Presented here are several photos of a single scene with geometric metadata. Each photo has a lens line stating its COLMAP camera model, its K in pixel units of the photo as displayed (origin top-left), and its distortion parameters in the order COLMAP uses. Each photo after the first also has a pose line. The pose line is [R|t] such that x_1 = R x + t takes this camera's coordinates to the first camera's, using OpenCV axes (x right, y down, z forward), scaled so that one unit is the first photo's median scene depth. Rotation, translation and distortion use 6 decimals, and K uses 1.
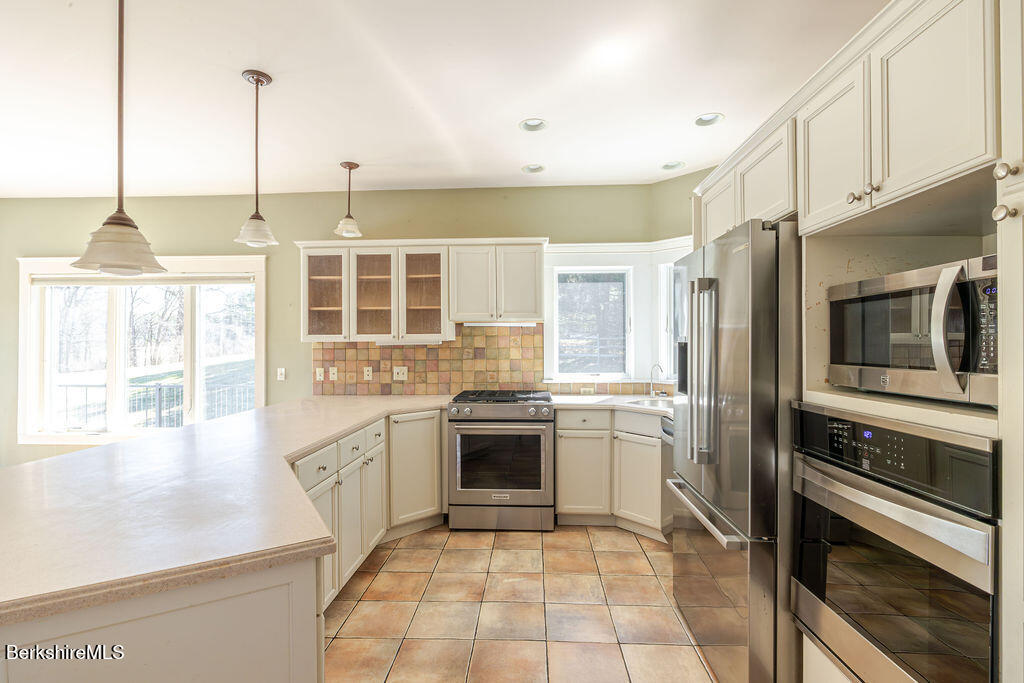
lens RADIAL K [[497.1, 0, 502.6], [0, 497.1, 340.4], [0, 0, 1]] dist [-0.006496, -0.001573]
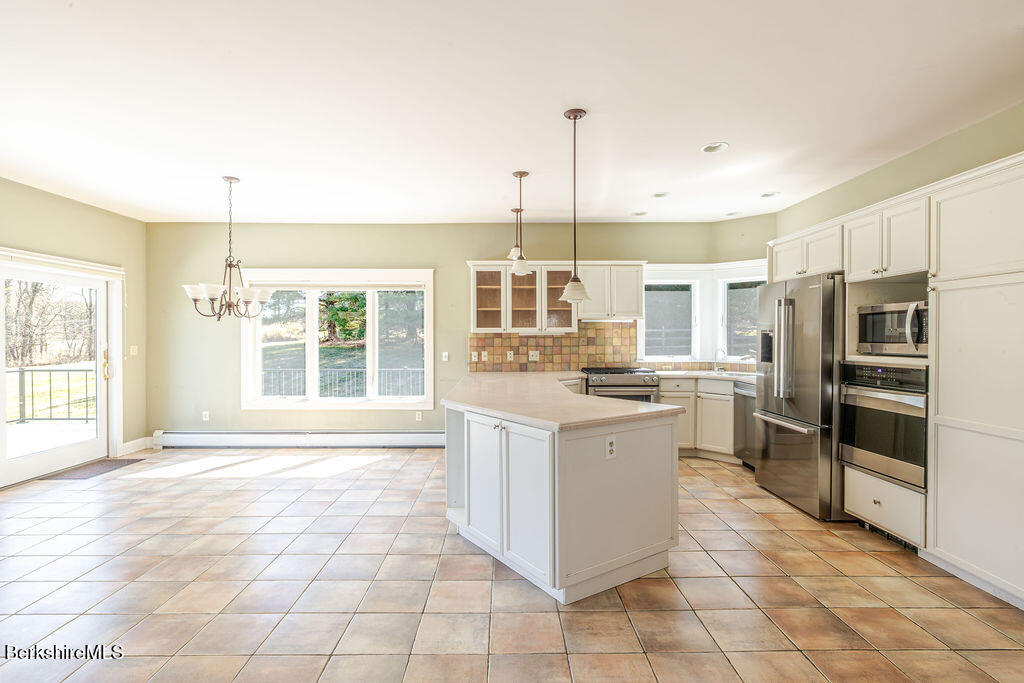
lens RADIAL K [[497.1, 0, 512.2], [0, 497.1, 340.8], [0, 0, 1]] dist [-0.006496, -0.001573]
pose [[0.998215, 0.001720, 0.059704, -0.428059], [-0.002627, 0.999882, 0.015124, 0.004672], [-0.059671, -0.015253, 0.998102, -0.466494]]
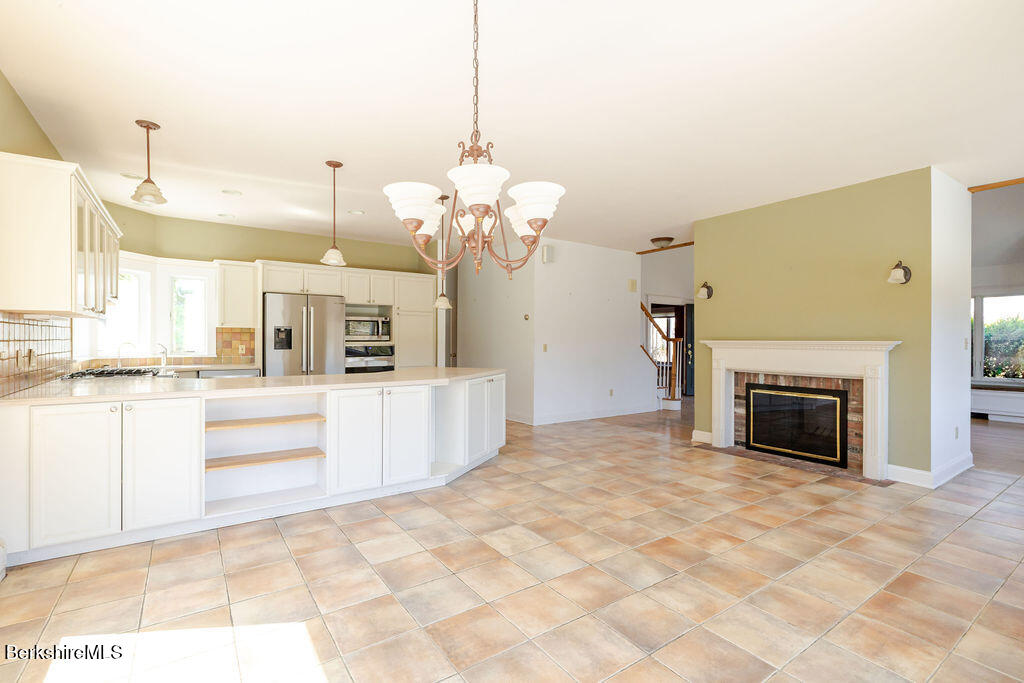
lens RADIAL K [[460.7, 0, 507.9], [0, 460.7, 340.9], [0, 0, 1]] dist [-0.007189, 0.000116]
pose [[-0.593913, 0.003538, 0.804522, -1.411846], [-0.001436, 0.999984, -0.005458, 0.052445], [-0.804528, -0.004397, -0.593898, 0.973737]]
